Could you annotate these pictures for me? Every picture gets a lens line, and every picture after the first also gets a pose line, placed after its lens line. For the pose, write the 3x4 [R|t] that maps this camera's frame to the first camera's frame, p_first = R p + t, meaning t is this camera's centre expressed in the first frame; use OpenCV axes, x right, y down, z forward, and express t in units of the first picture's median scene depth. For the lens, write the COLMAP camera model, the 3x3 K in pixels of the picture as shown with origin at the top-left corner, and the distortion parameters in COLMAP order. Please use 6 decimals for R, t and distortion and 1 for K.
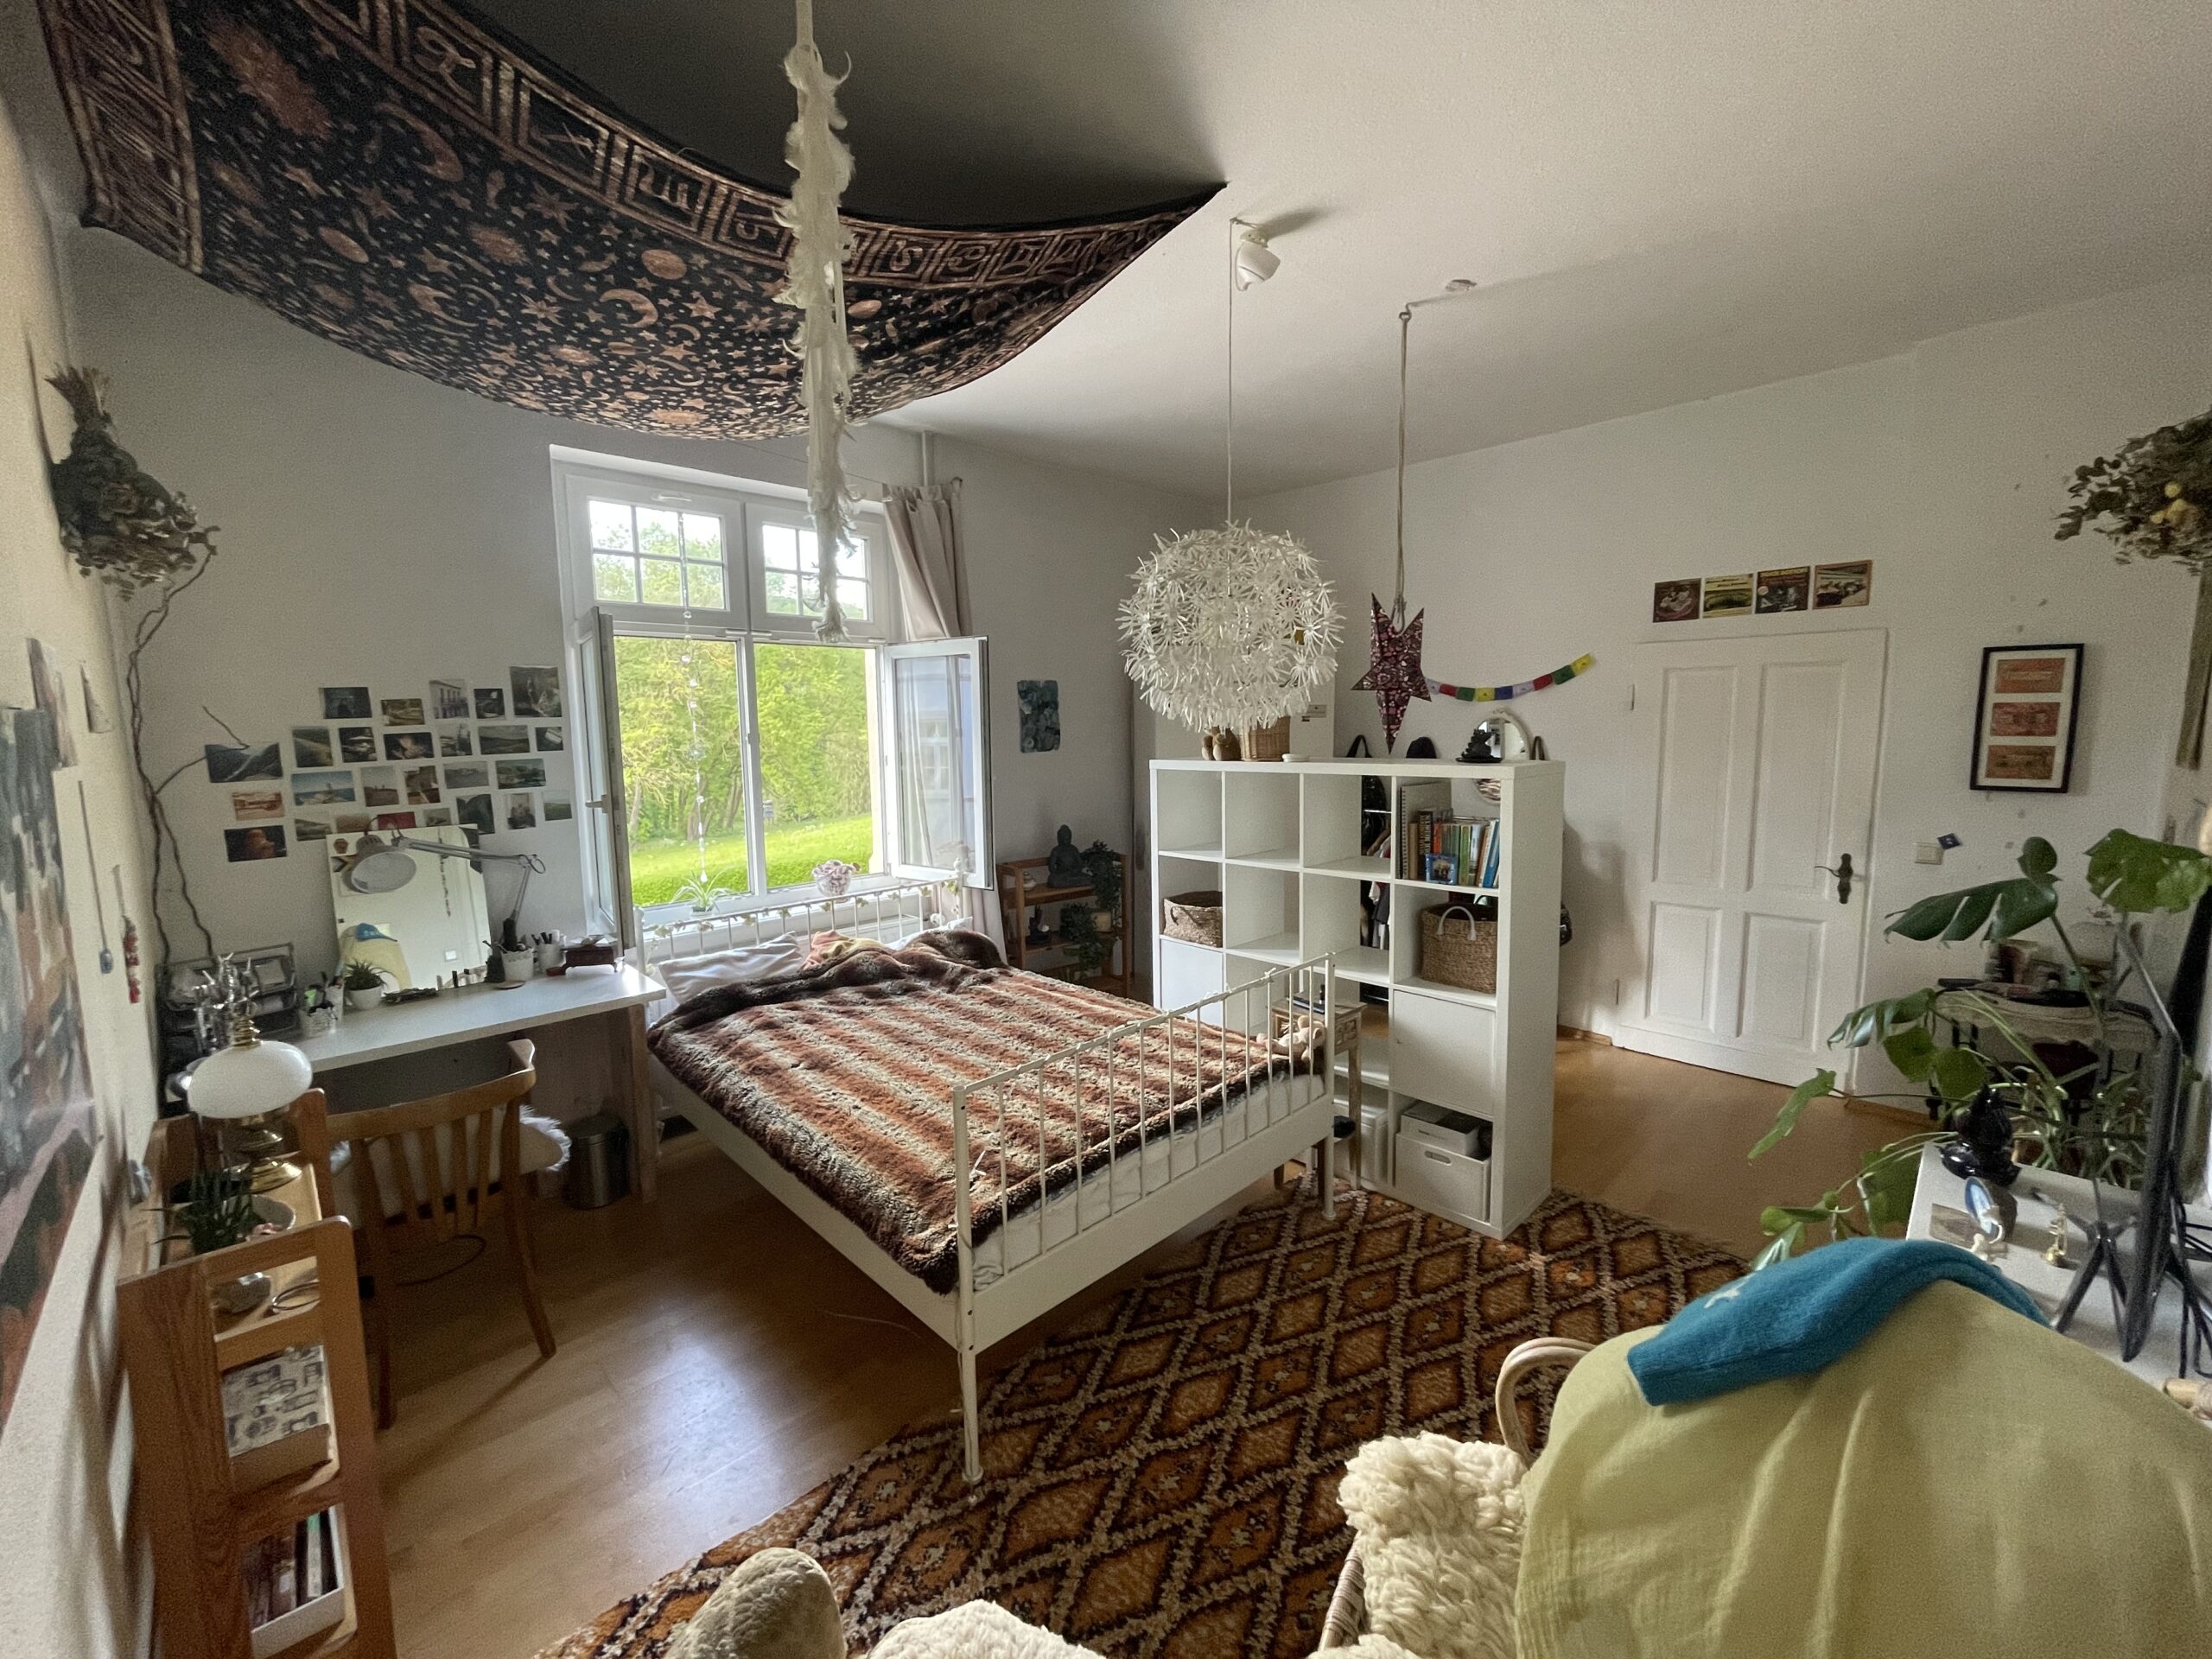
lens RADIAL K [[899.1, 0, 1104.0], [0, 899.1, 821.2], [0, 0, 1]] dist [-0.002834, 0.000659]
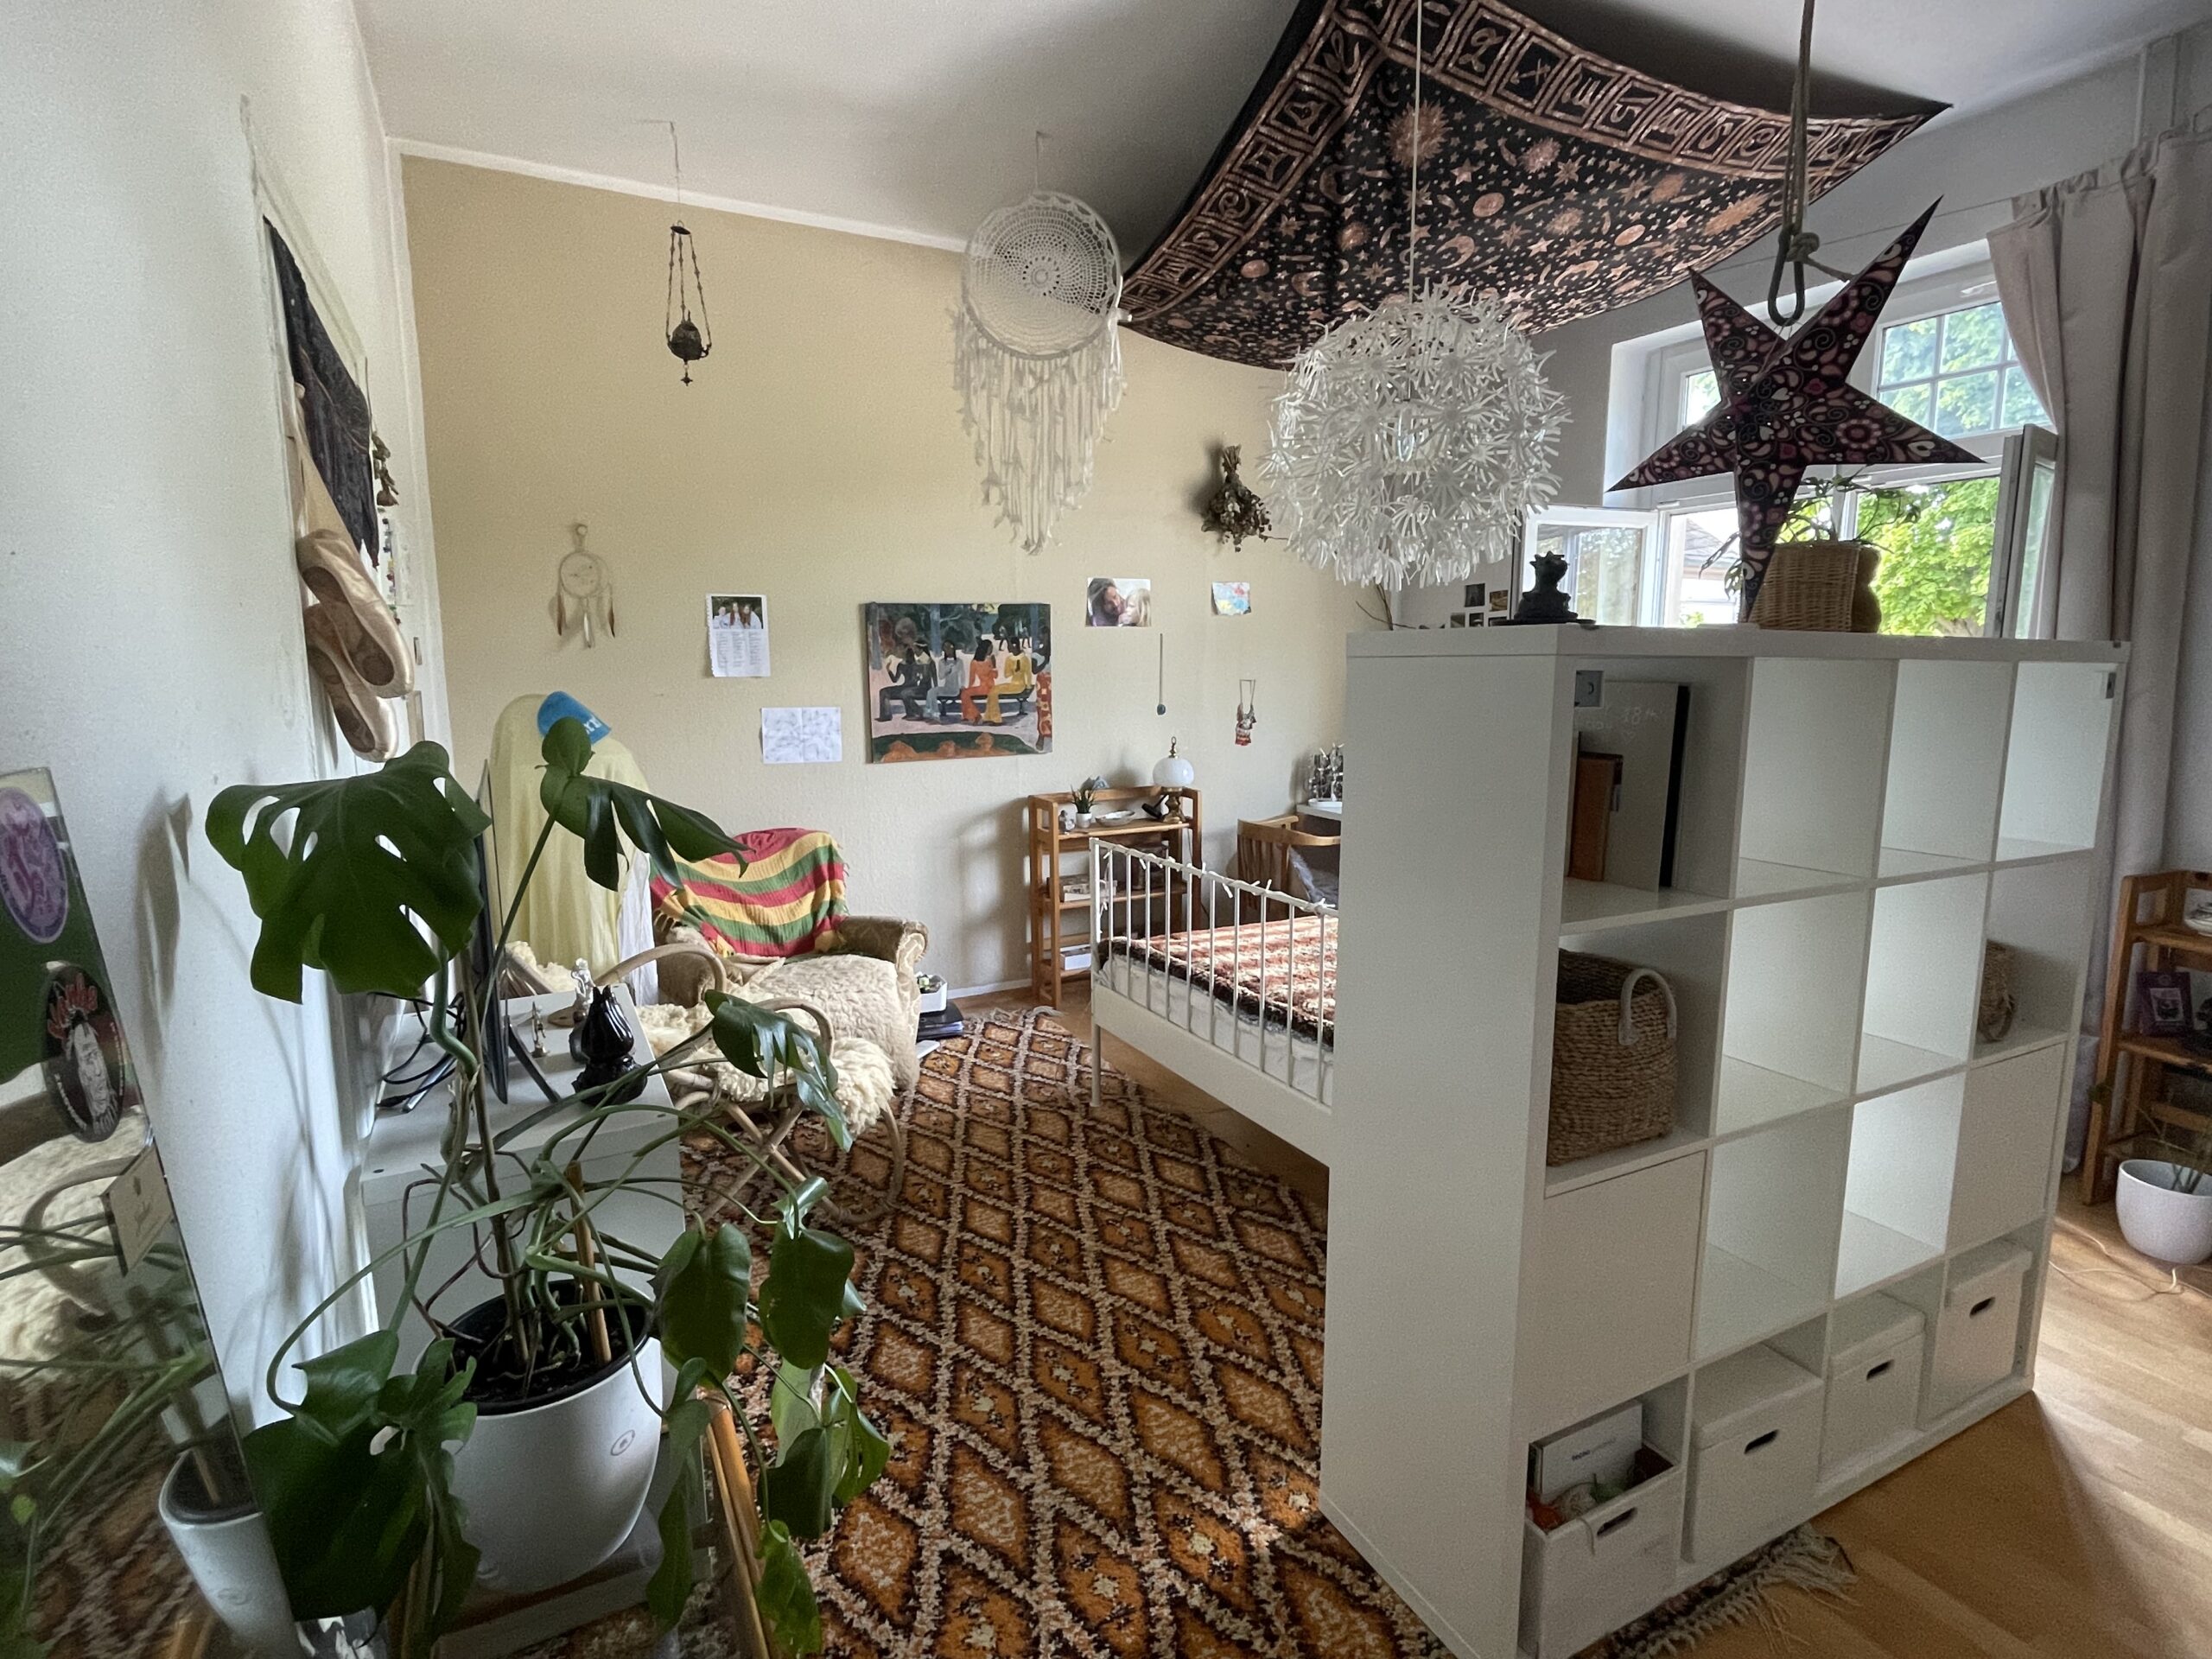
lens RADIAL K [[1100.3, 0, 1098.0], [0, 1100.3, 817.7], [0, 0, 1]] dist [-0.004735, 0.000612]
pose [[-0.286865, 0.151989, -0.945837, 0.886016], [-0.101276, 0.976989, 0.187711, -0.048090], [0.952603, 0.149639, -0.264871, 0.831171]]
